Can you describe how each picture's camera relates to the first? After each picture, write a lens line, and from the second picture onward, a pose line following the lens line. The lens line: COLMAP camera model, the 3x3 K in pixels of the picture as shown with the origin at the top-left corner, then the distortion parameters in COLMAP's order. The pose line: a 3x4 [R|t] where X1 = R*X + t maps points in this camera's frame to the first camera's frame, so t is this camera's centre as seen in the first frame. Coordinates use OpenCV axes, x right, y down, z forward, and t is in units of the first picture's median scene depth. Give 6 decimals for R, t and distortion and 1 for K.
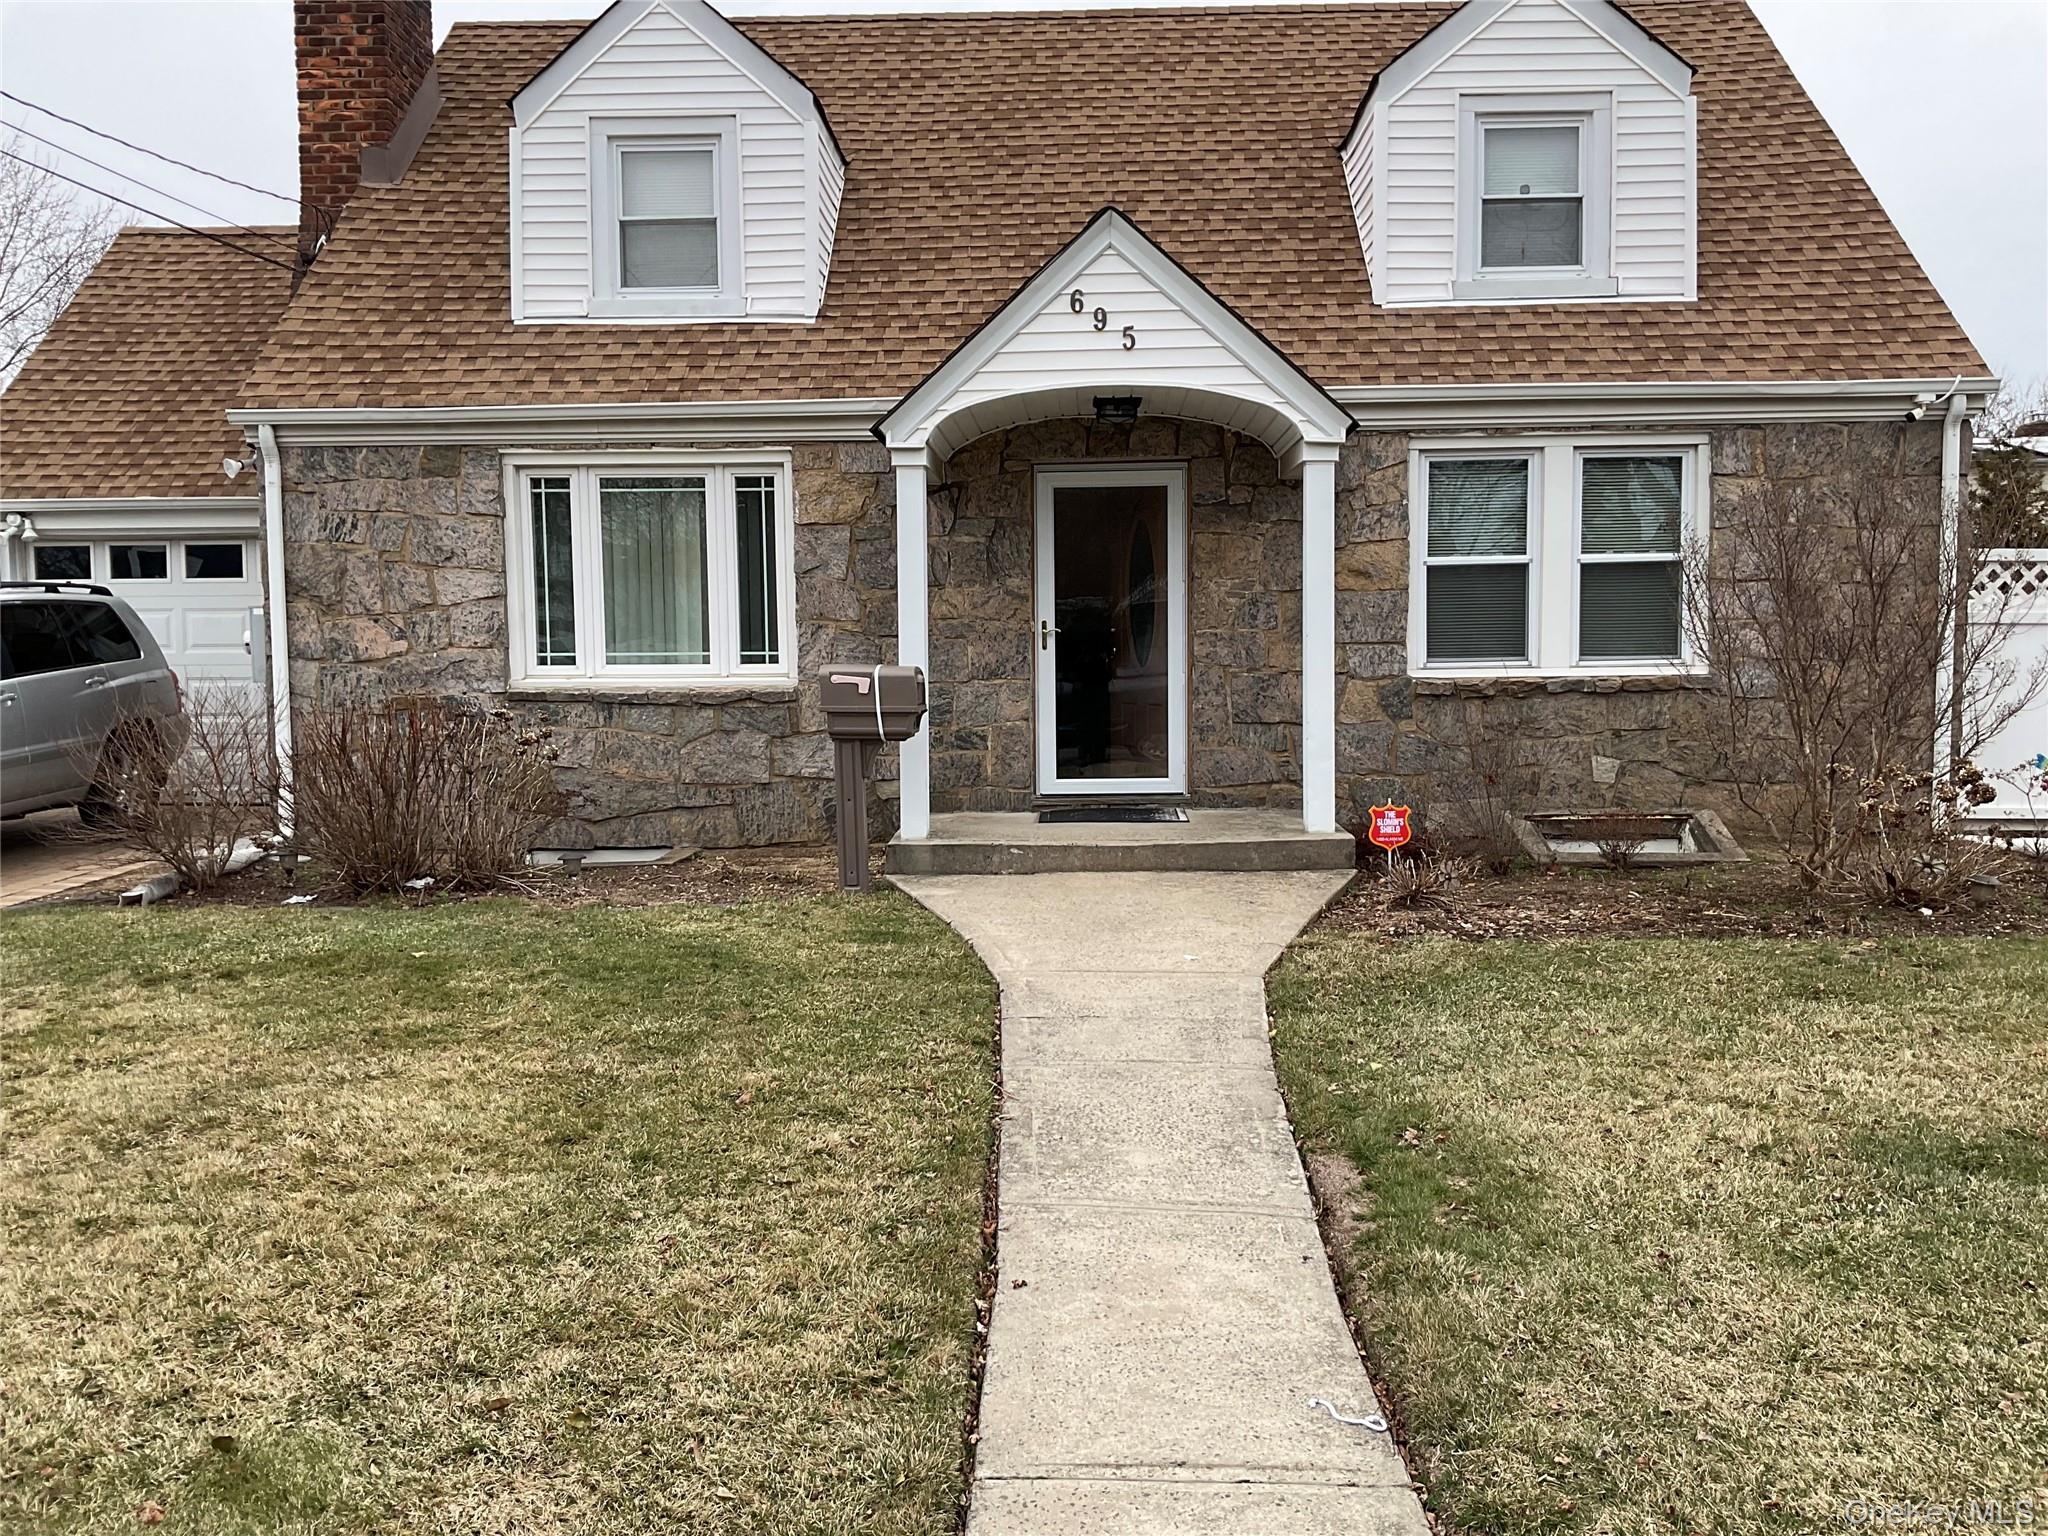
lens RADIAL K [[1710.7, 0, 1040.0], [0, 1710.7, 764.7], [0, 0, 1]] dist [0.087530, -0.154721]
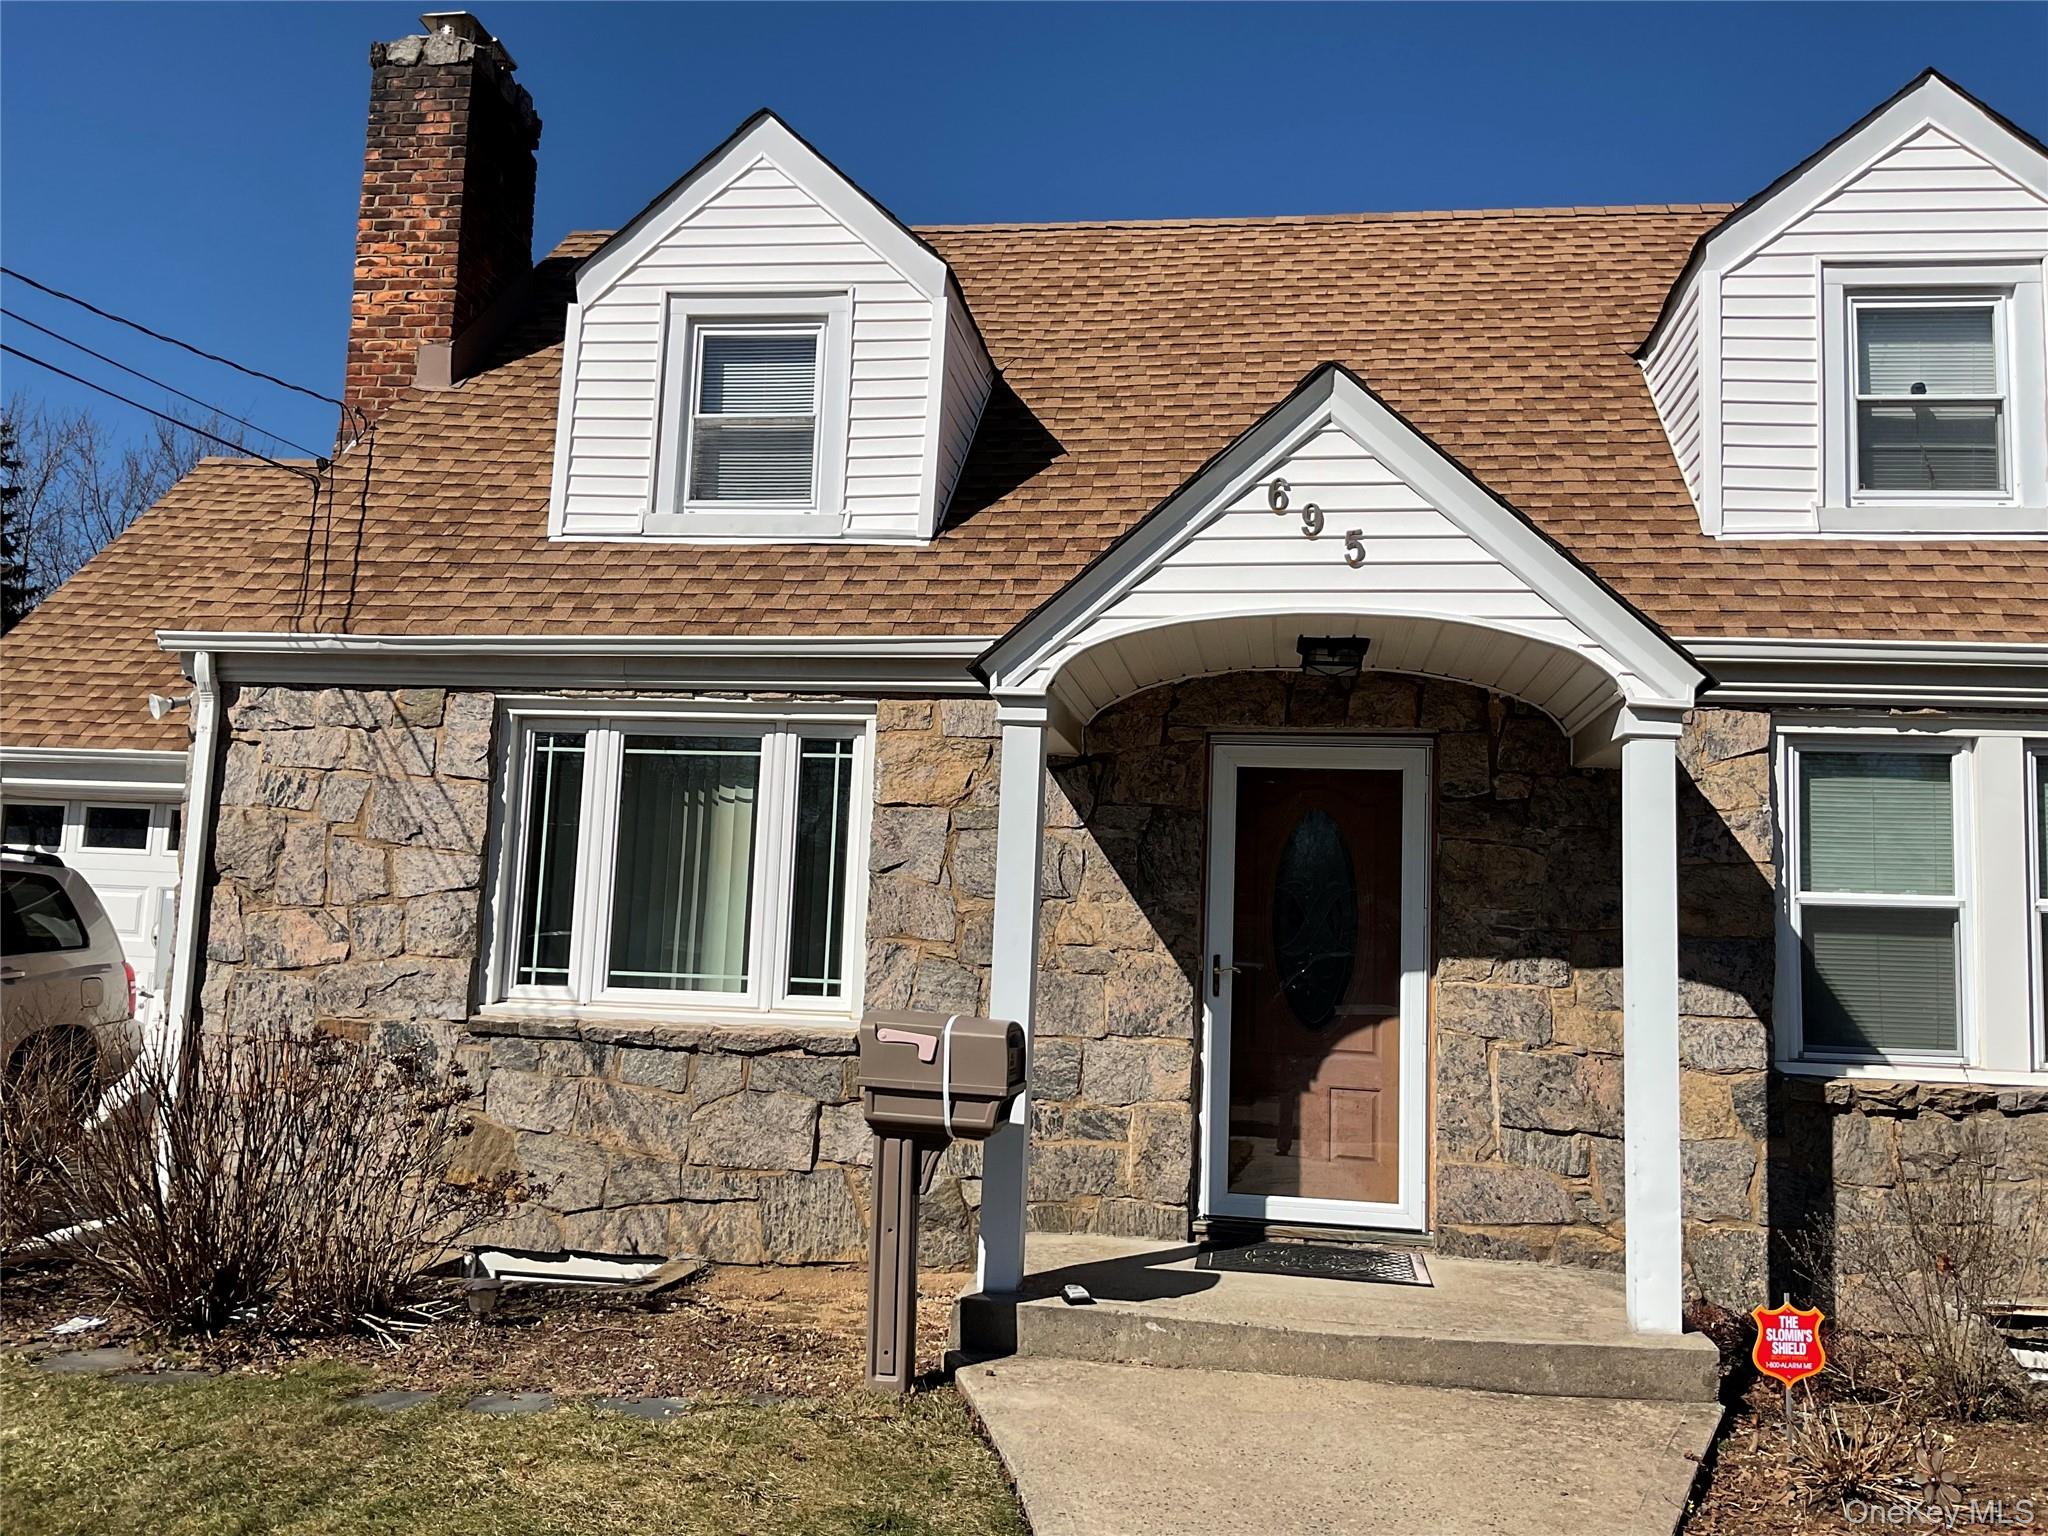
lens RADIAL K [[1710.7, 0, 1017.5], [0, 1710.7, 764.3], [0, 0, 1]] dist [0.087530, -0.154721]
pose [[0.990757, 0.035216, -0.131000, 0.010326], [-0.058004, 0.982958, -0.174442, -0.034301], [0.122624, 0.180428, 0.975914, 0.298839]]
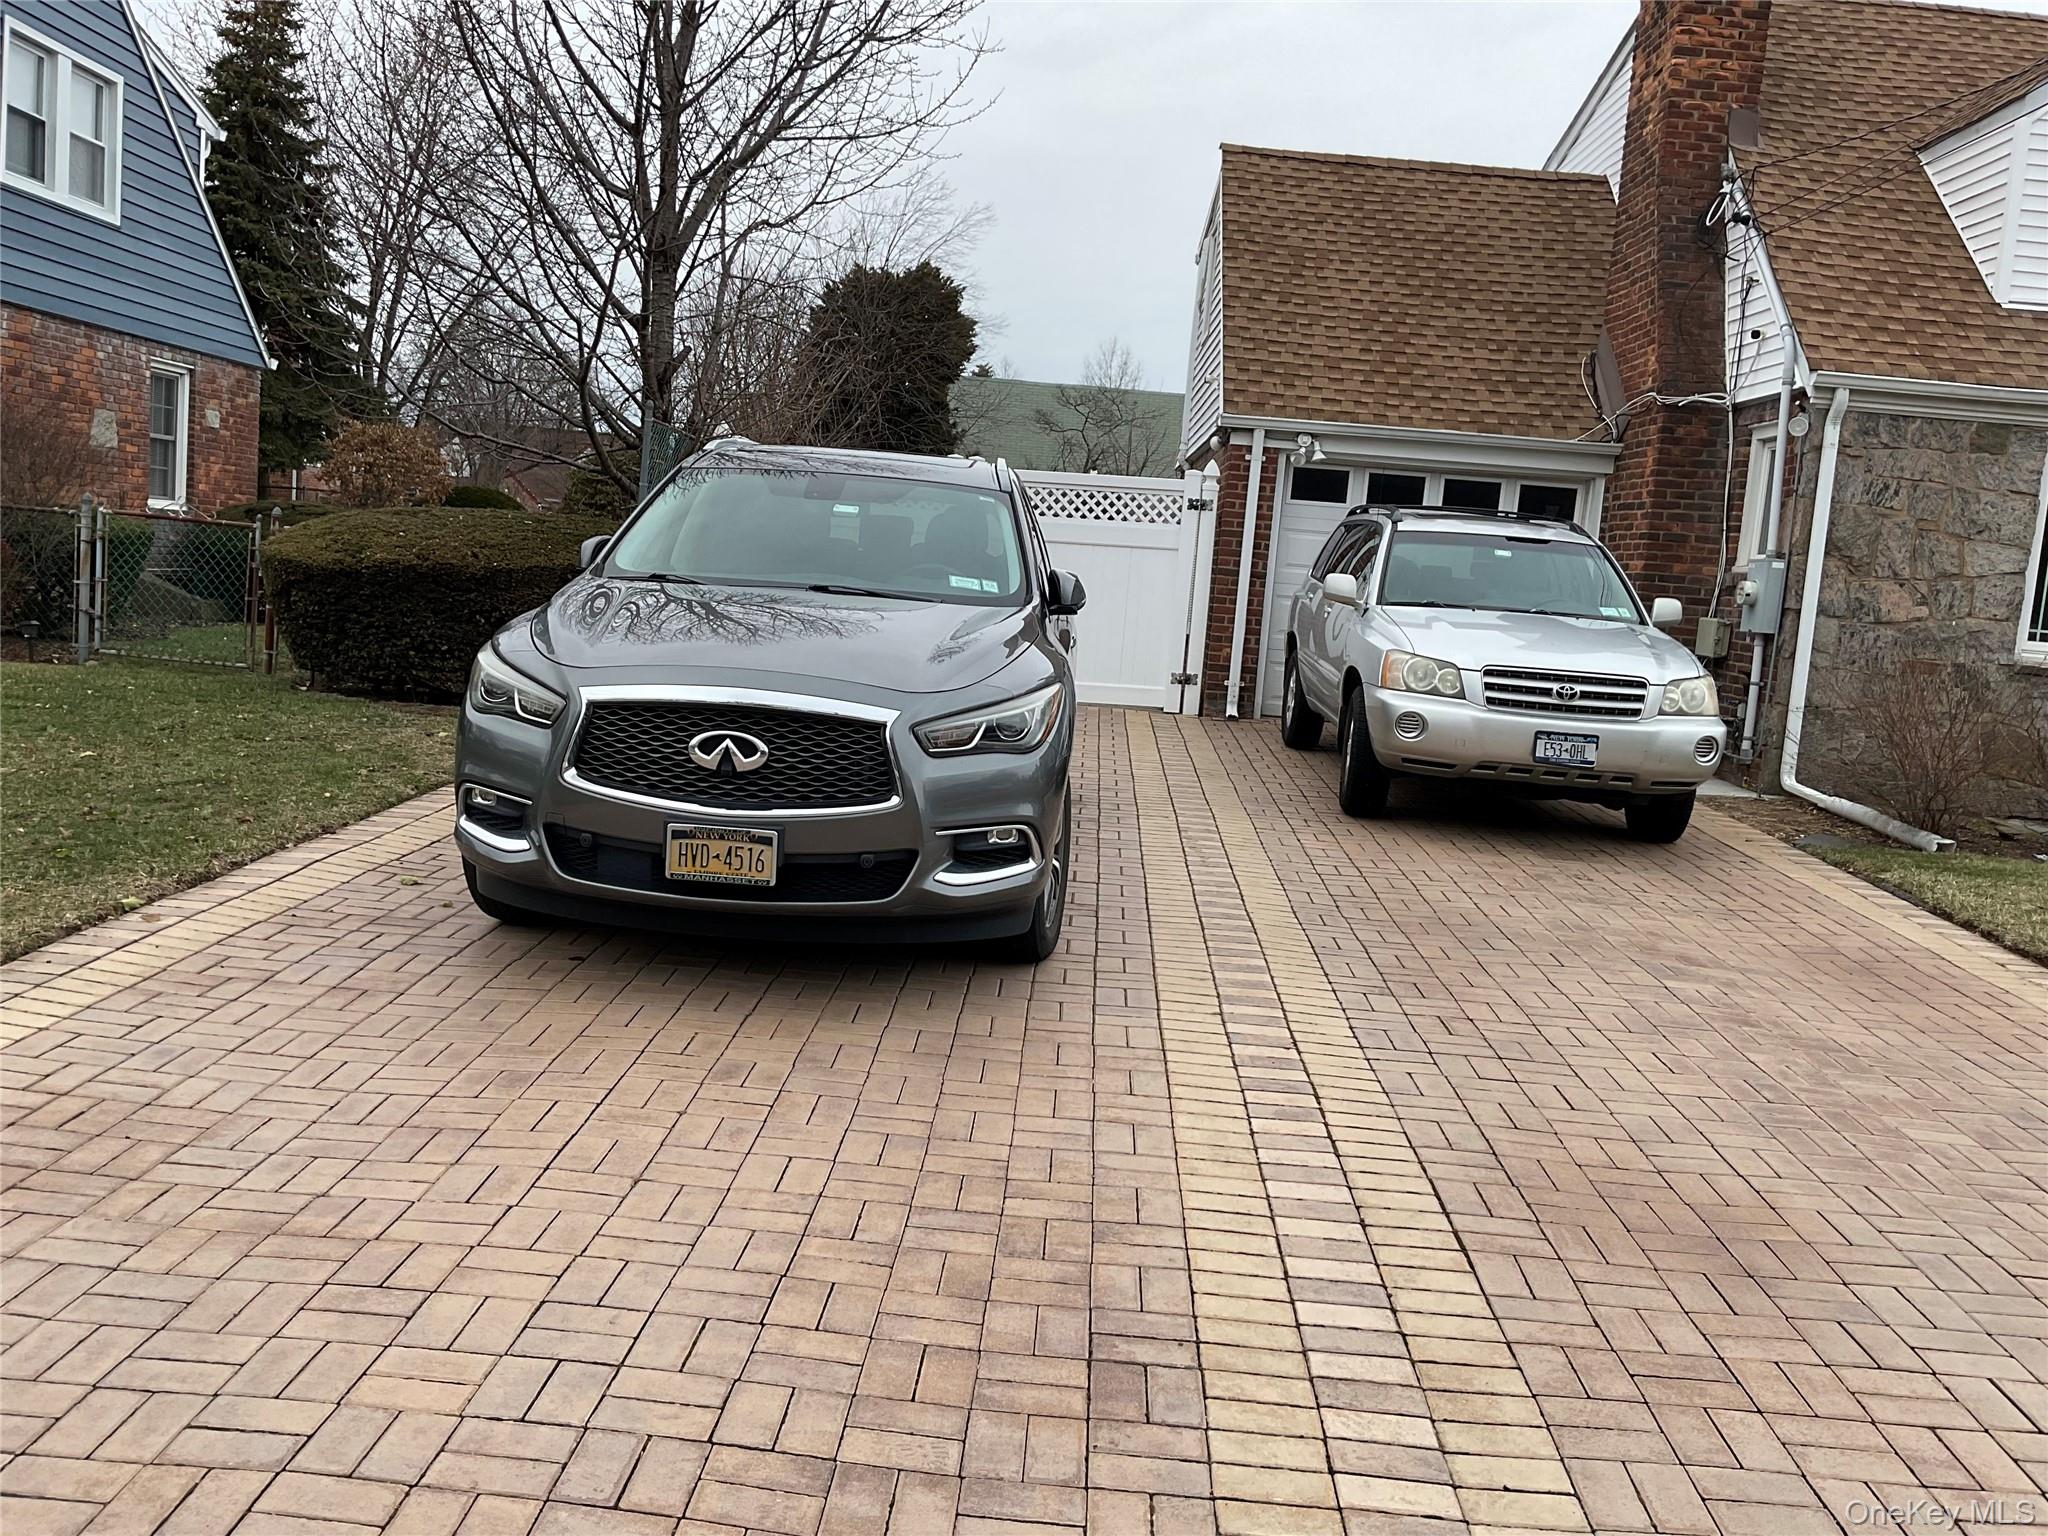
lens RADIAL K [[1710.7, 0, 1014.3], [0, 1710.7, 767.7], [0, 0, 1]] dist [0.087530, -0.154721]
pose [[0.995671, 0.088282, 0.029087, -0.929438], [-0.089477, 0.995072, 0.042721, 0.029041], [-0.025172, -0.045139, 0.998664, -0.032553]]
